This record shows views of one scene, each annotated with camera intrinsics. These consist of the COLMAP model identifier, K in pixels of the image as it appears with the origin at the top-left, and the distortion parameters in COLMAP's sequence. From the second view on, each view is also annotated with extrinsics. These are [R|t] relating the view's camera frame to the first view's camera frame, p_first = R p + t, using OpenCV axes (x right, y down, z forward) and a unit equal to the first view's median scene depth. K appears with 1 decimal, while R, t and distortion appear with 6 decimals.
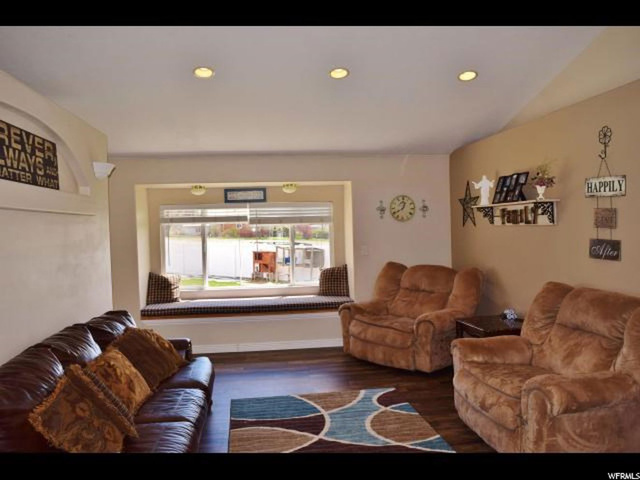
lens RADIAL K [[499.4, 0, 320.0], [0, 499.4, 240.0], [0, 0, 1]] dist [-0.091024, 0.009204]
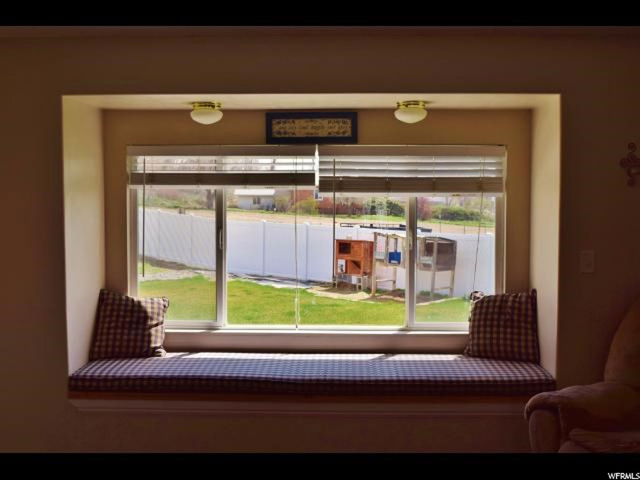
lens RADIAL K [[761.9, 0, 320.0], [0, 761.9, 240.0], [0, 0, 1]] dist [-0.016469, -0.014023]
pose [[0.986901, 0.035201, -0.157441, -0.031807], [-0.030956, 0.999090, 0.029336, -0.008675], [0.158330, -0.024078, 0.987093, 0.338831]]
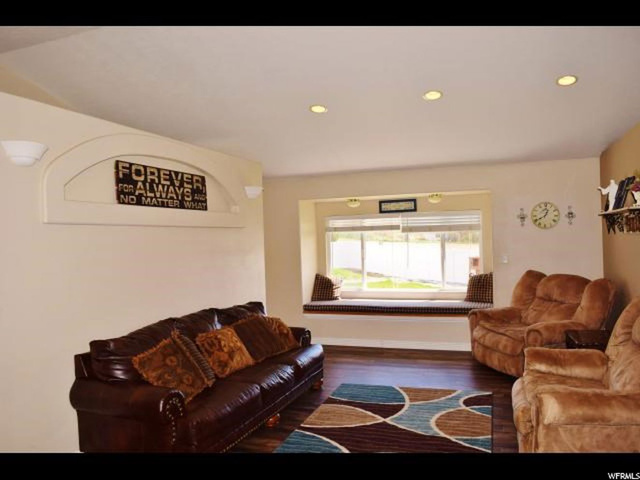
lens RADIAL K [[499.4, 0, 320.0], [0, 499.4, 240.0], [0, 0, 1]] dist [-0.091024, 0.009204]
pose [[0.885447, 0.000737, -0.464740, 0.223667], [-0.005515, 0.999945, -0.008920, -0.004685], [0.464708, 0.010461, 0.885402, -0.051557]]
